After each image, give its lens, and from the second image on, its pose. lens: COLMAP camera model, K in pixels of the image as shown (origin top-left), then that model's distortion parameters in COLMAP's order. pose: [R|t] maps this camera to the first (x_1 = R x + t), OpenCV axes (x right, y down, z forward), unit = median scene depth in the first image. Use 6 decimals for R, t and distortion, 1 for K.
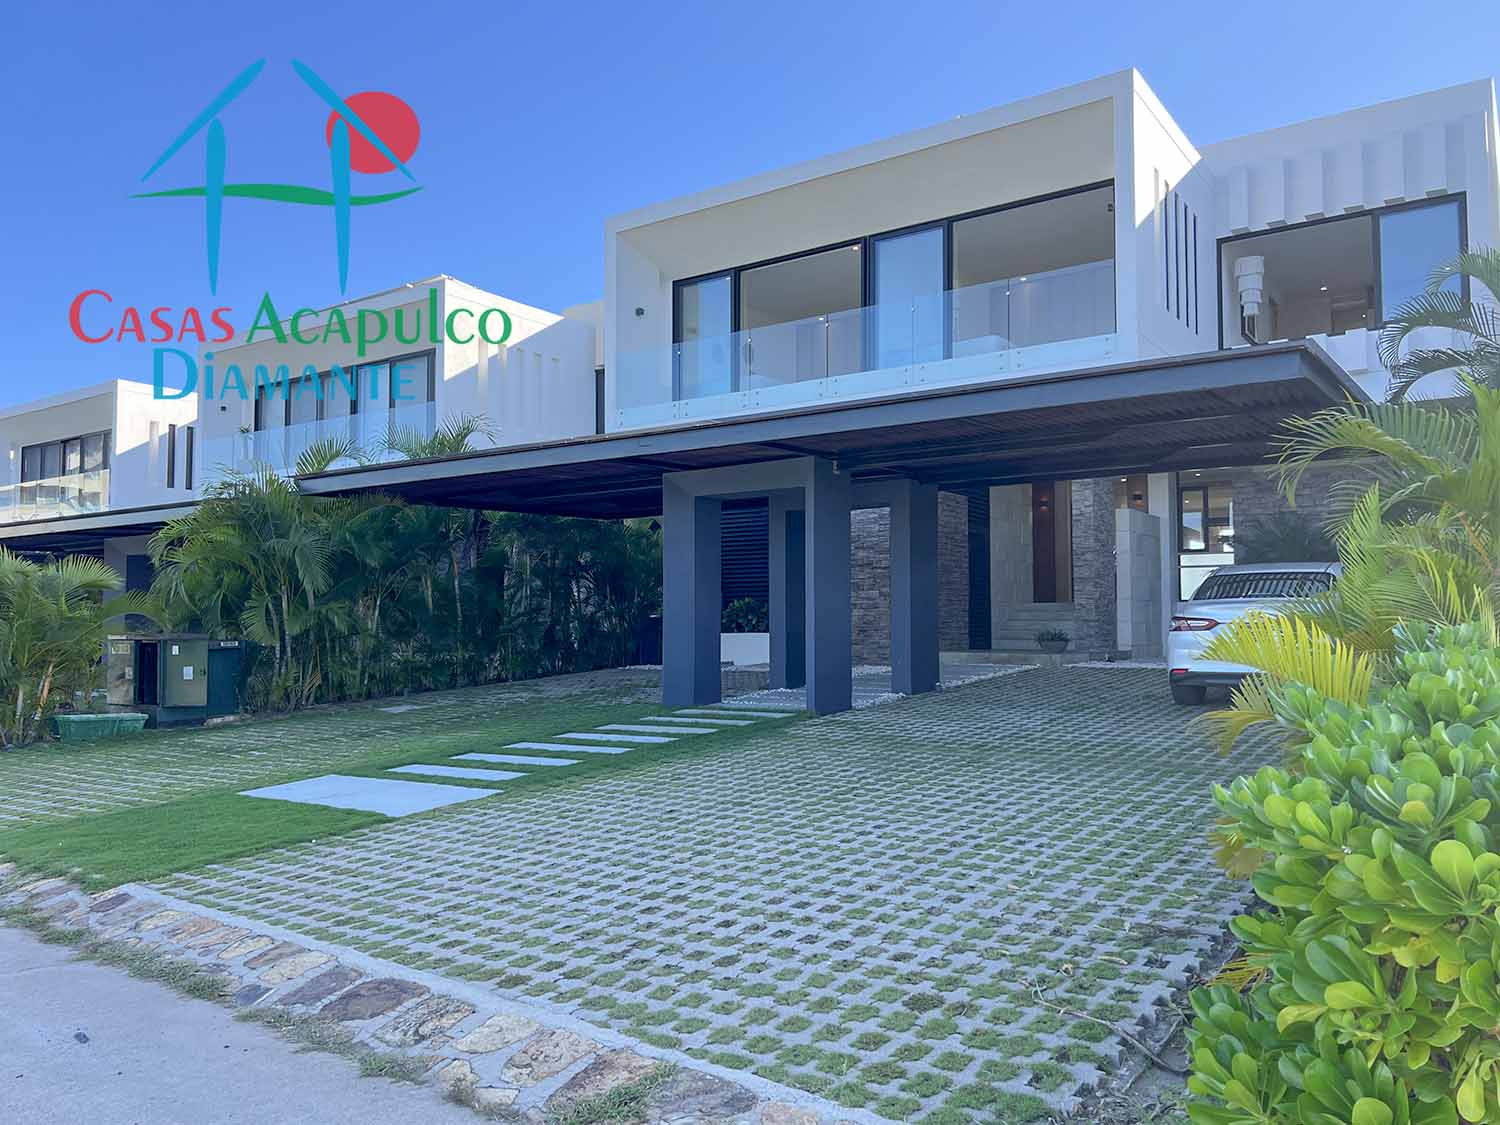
lens RADIAL K [[1123.6, 0, 748.1], [0, 1123.6, 570.4], [0, 0, 1]] dist [0.079927, -0.113213]
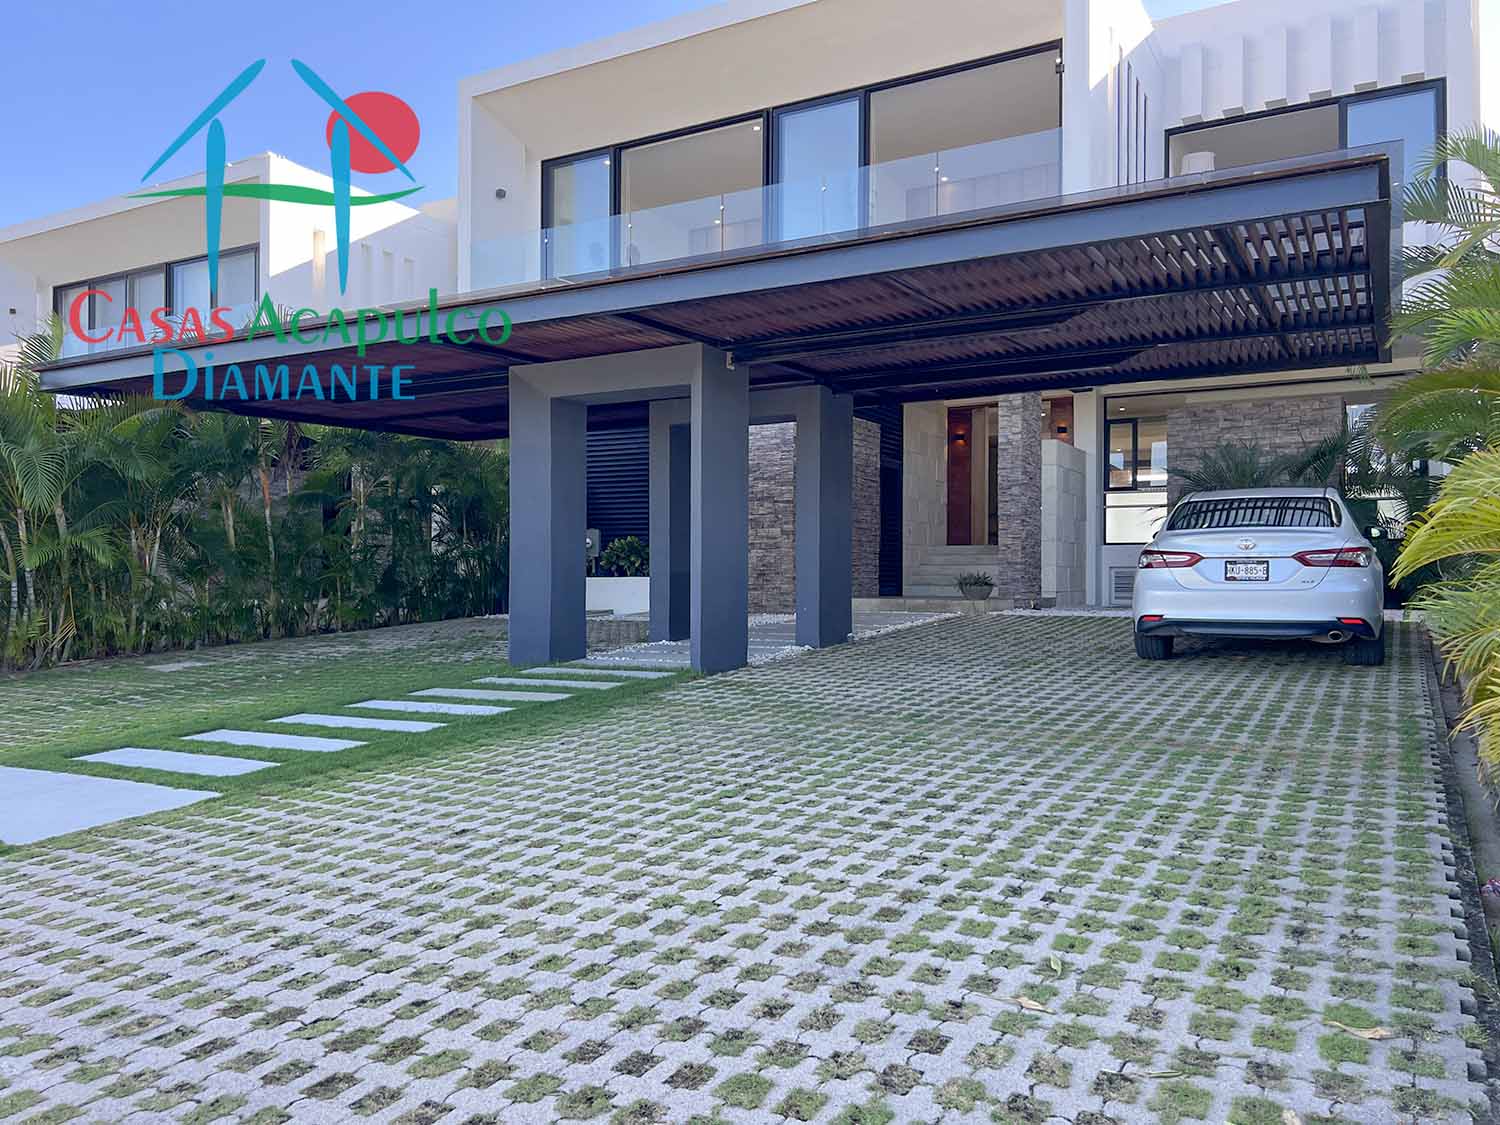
lens RADIAL K [[1124.9, 0, 770.4], [0, 1124.9, 574.1], [0, 0, 1]] dist [0.045102, -0.059086]
pose [[0.994015, 0.004954, 0.109132, 0.020454], [-0.009959, 0.998921, 0.045369, 0.020710], [-0.108790, -0.046184, 0.992991, 0.201618]]
